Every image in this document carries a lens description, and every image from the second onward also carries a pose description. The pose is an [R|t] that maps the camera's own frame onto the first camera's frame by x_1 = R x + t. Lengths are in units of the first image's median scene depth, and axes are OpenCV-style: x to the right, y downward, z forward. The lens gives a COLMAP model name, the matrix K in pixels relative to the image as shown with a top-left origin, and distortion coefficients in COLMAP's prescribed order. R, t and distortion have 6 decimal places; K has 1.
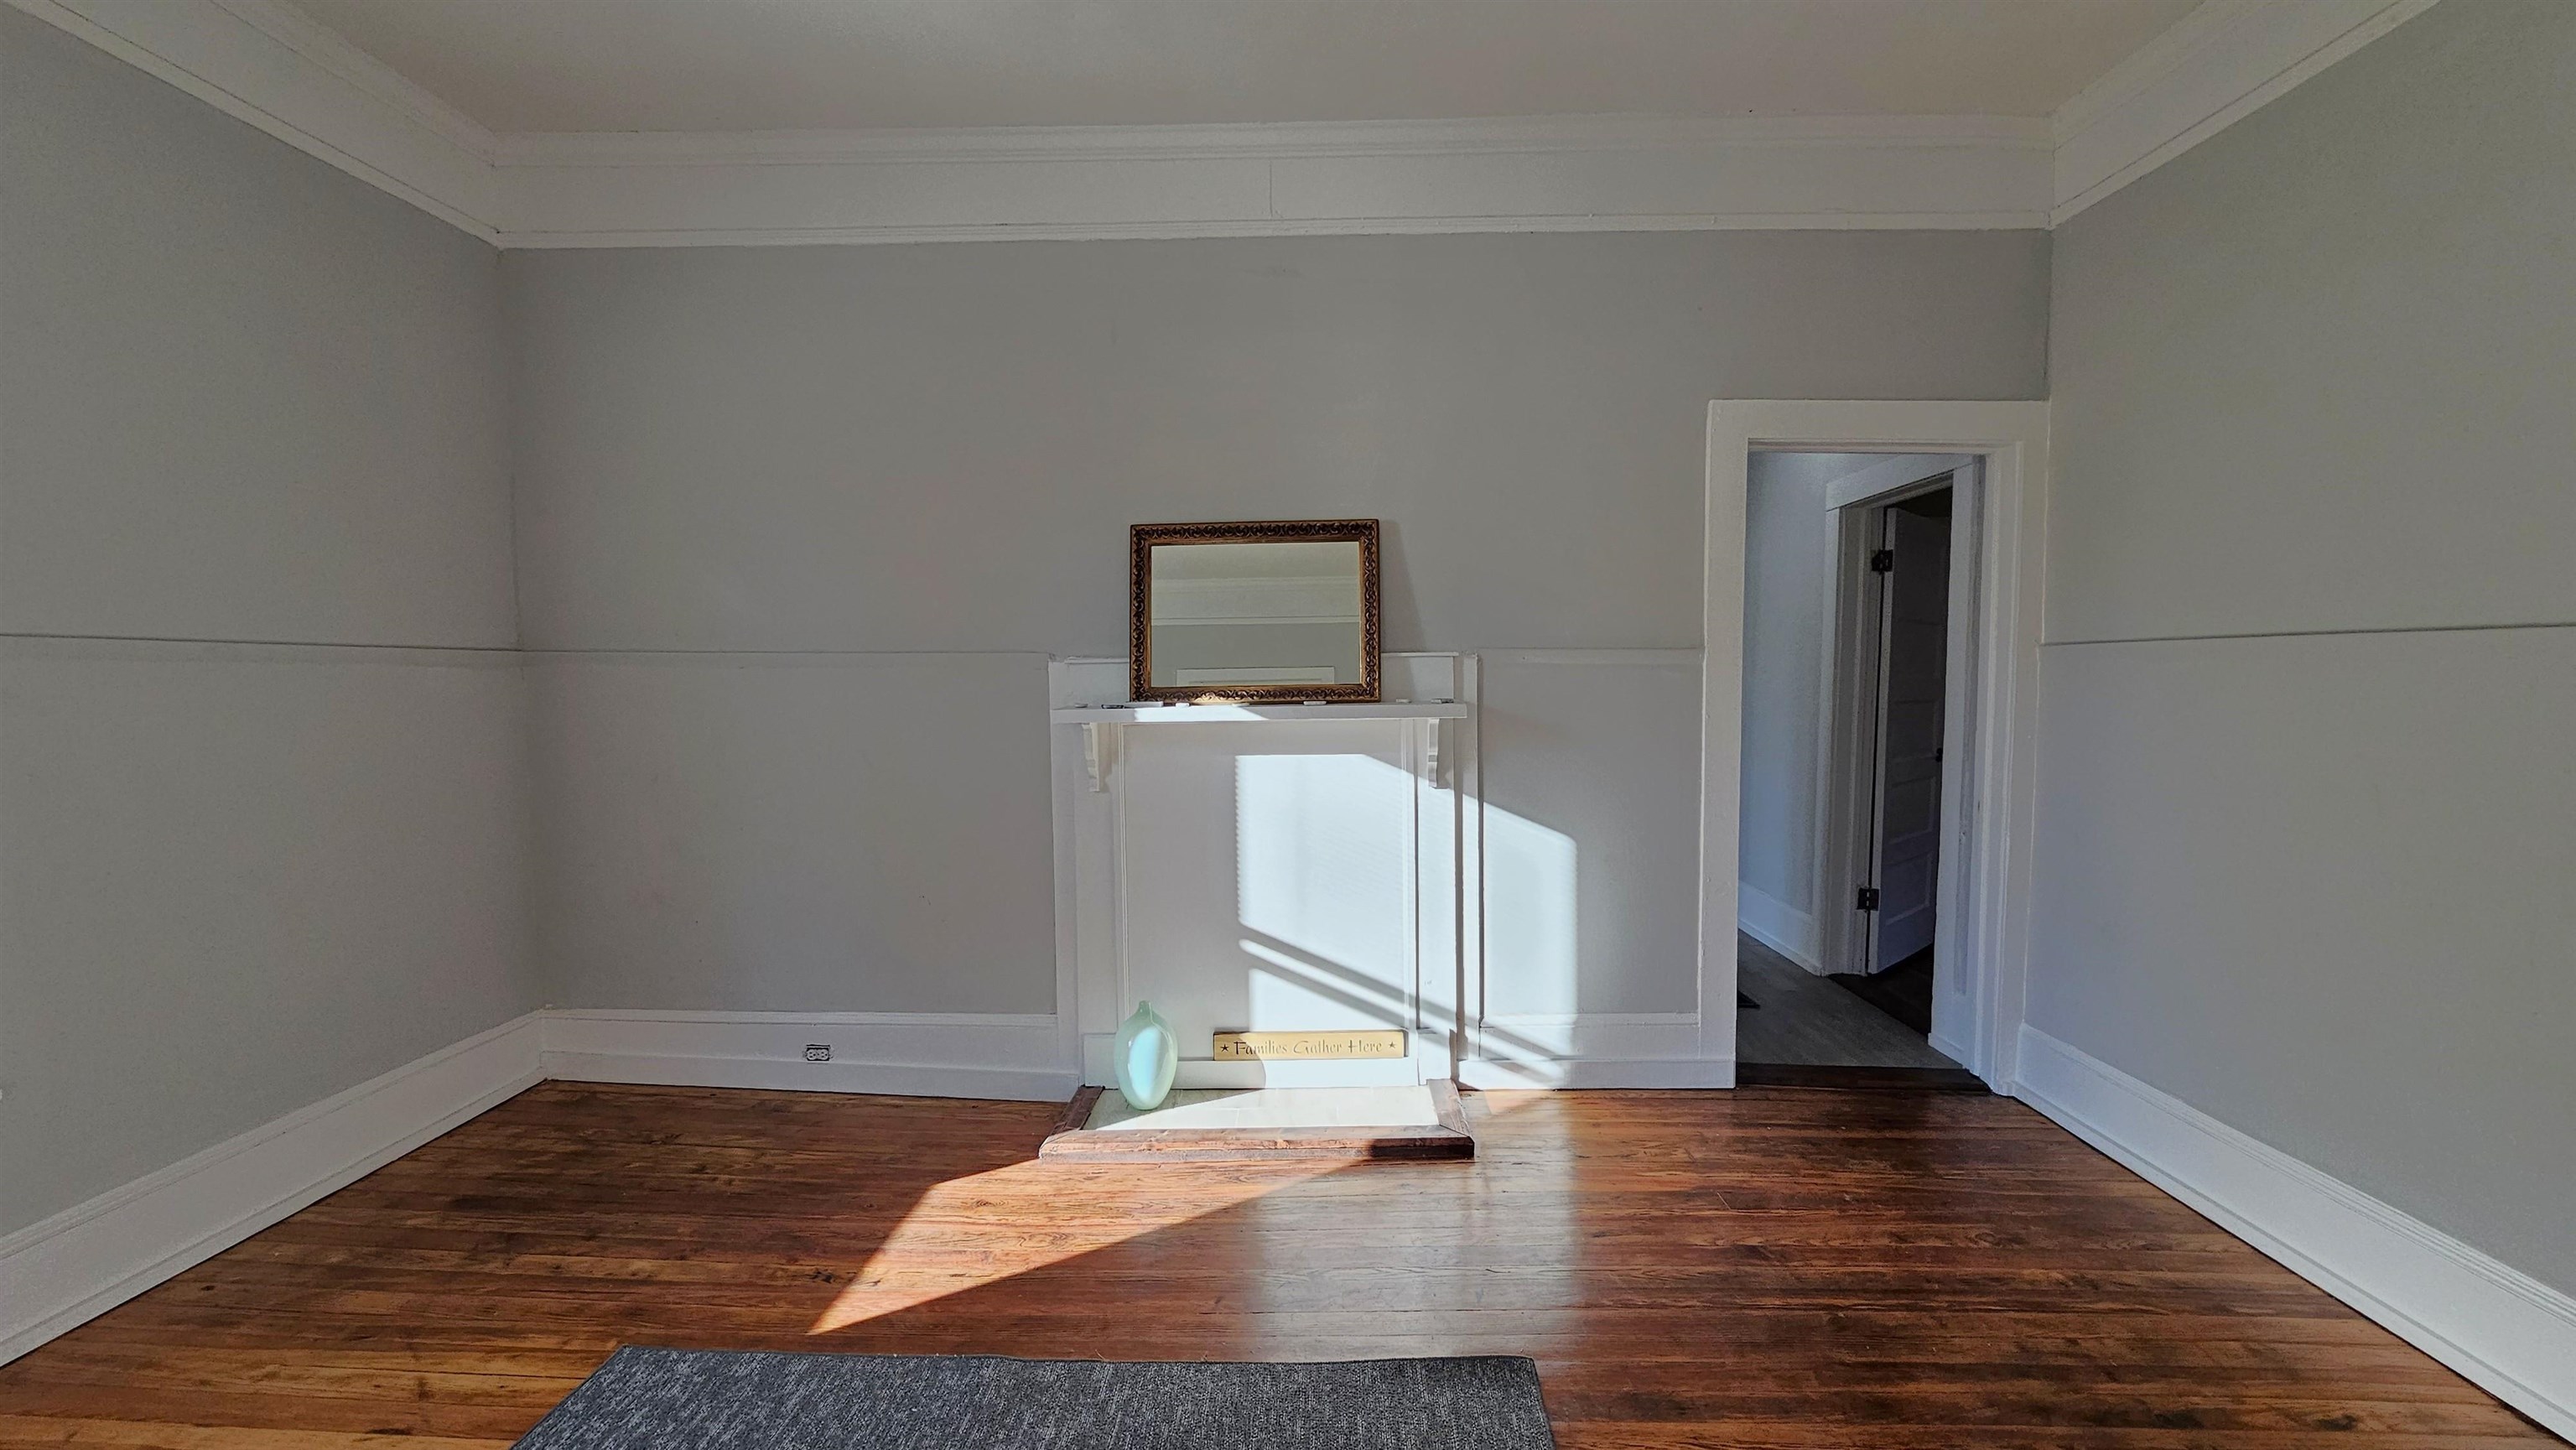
lens RADIAL K [[1058.3, 0, 1297.9], [0, 1058.3, 740.9], [0, 0, 1]] dist [-0.000394, -0.000174]
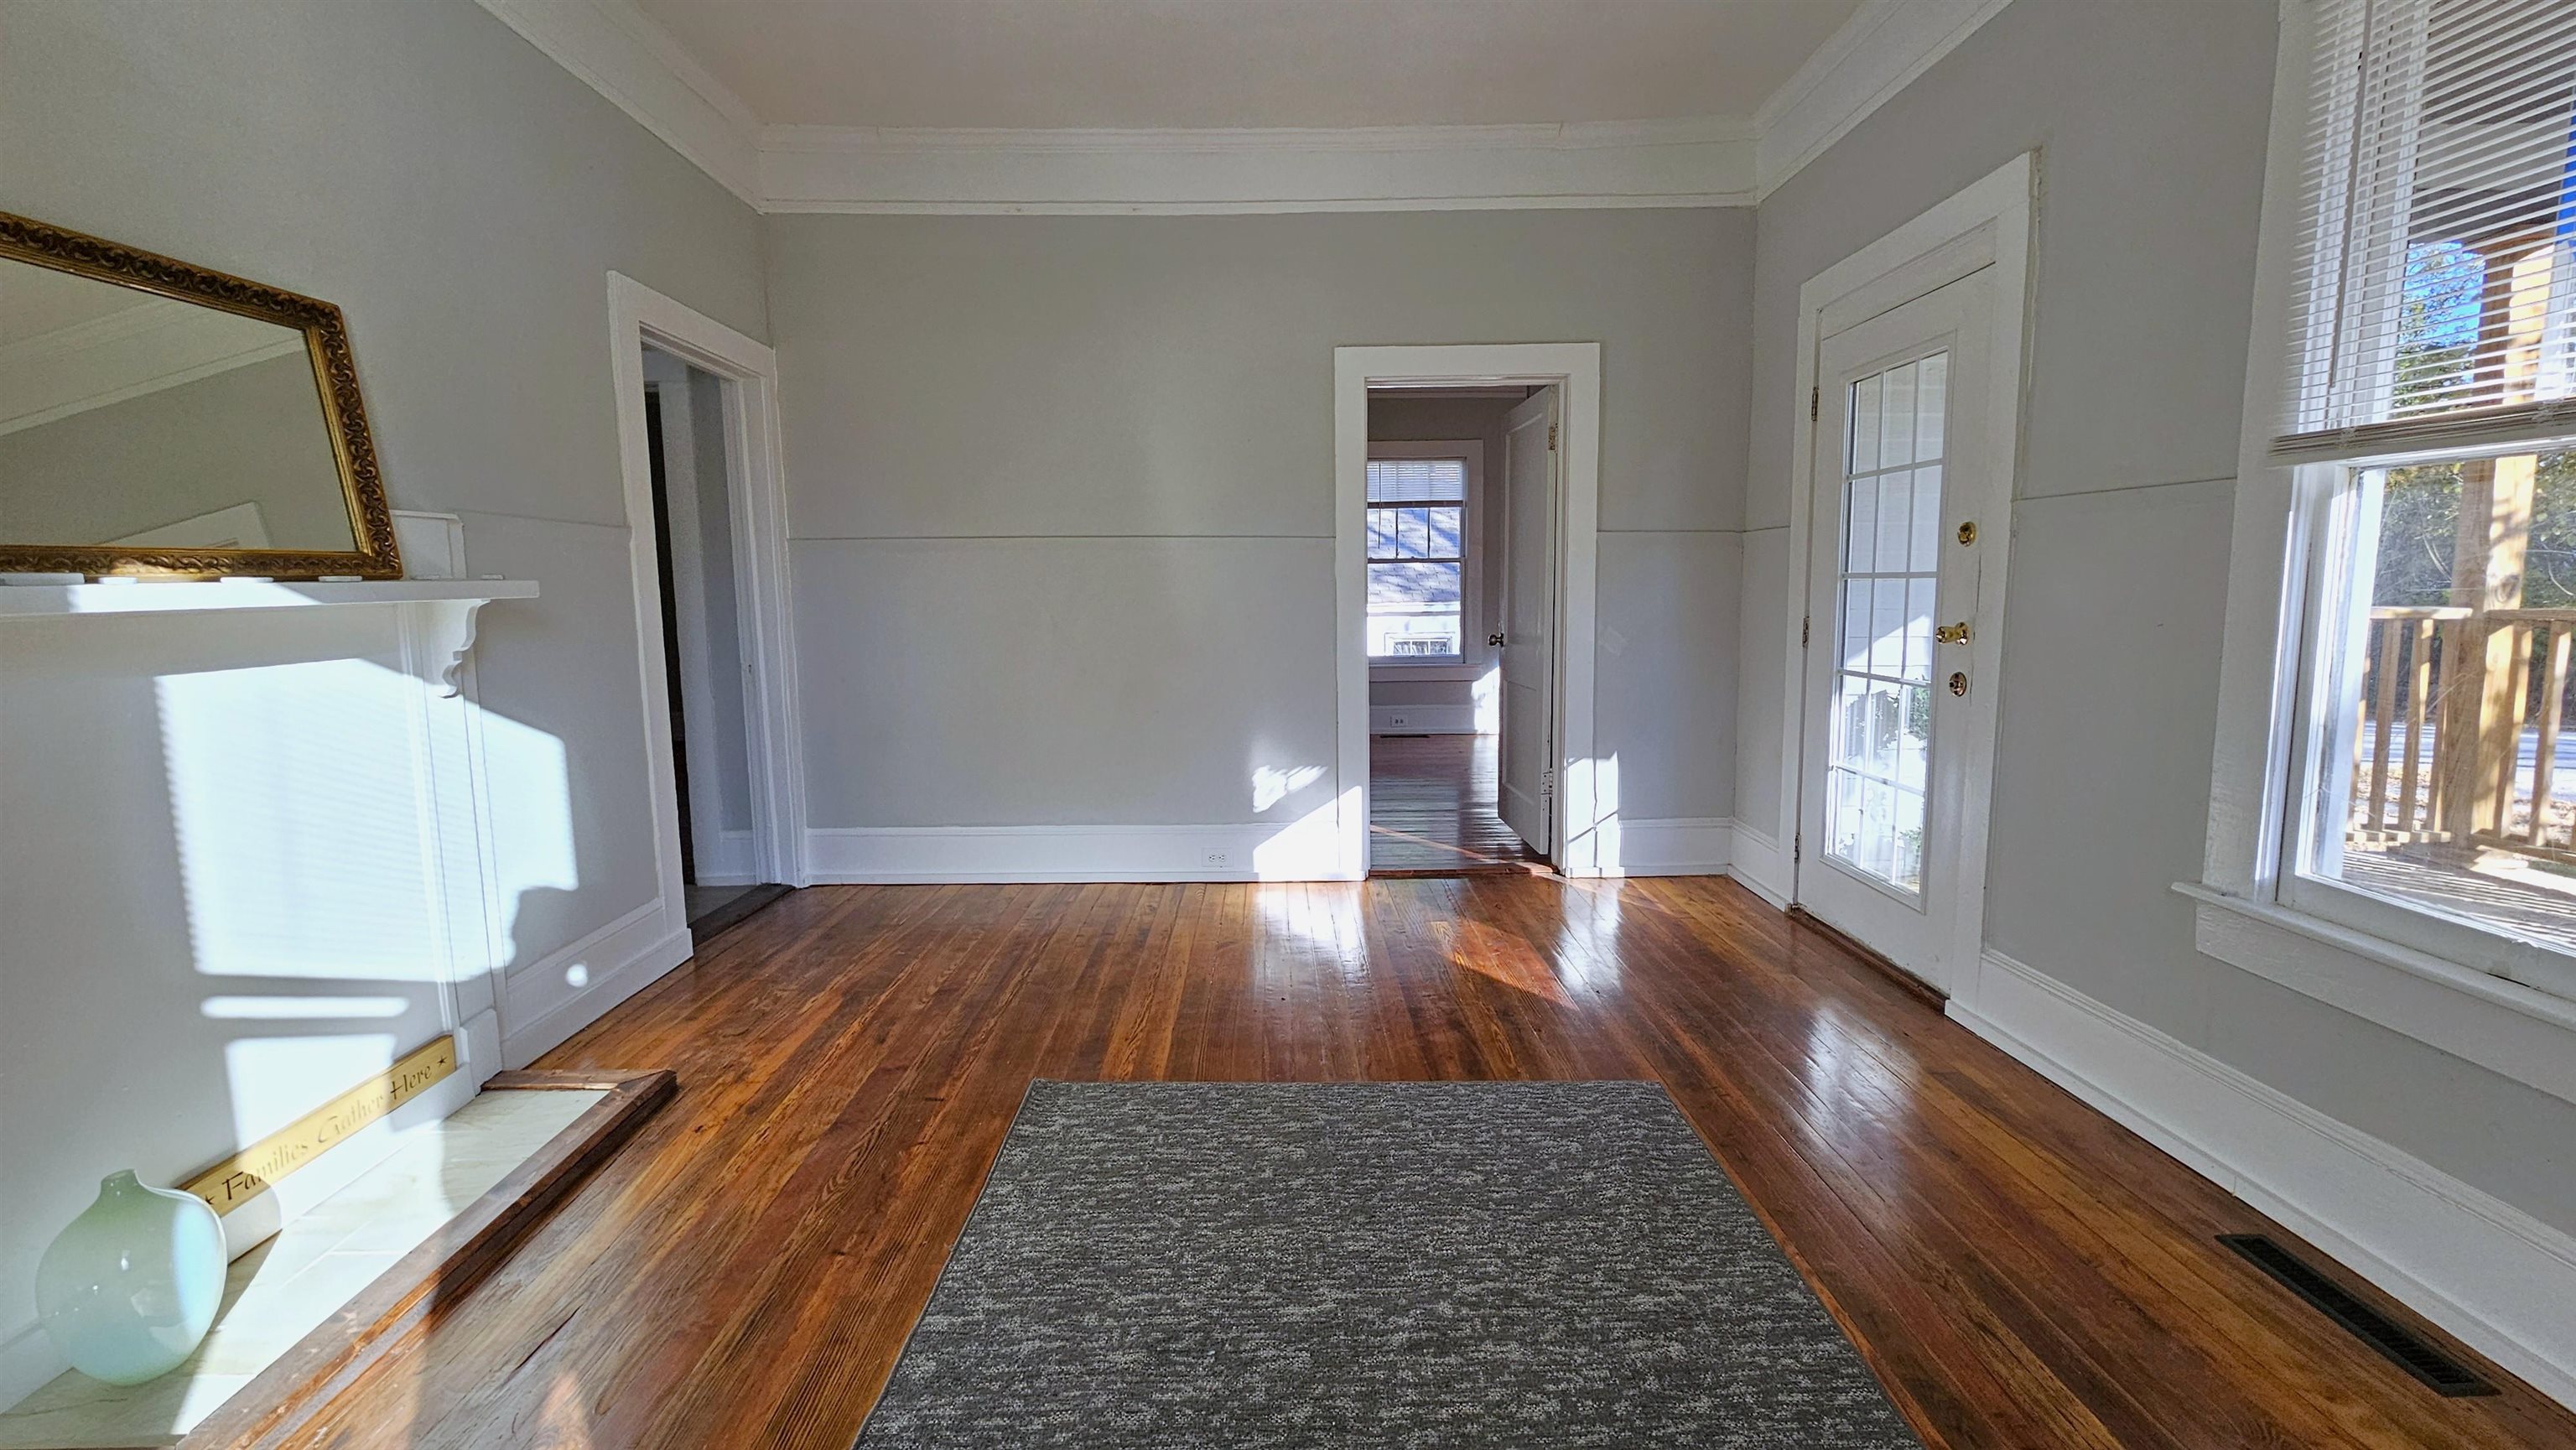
lens RADIAL K [[1063.0, 0, 1279.8], [0, 1063.0, 689.6], [0, 0, 1]] dist [-0.000163, 0.000004]
pose [[-0.034734, -0.094870, 0.994884, -0.641732], [0.078434, 0.992155, 0.097348, 0.012786], [-0.996314, 0.081414, -0.027021, 0.445823]]
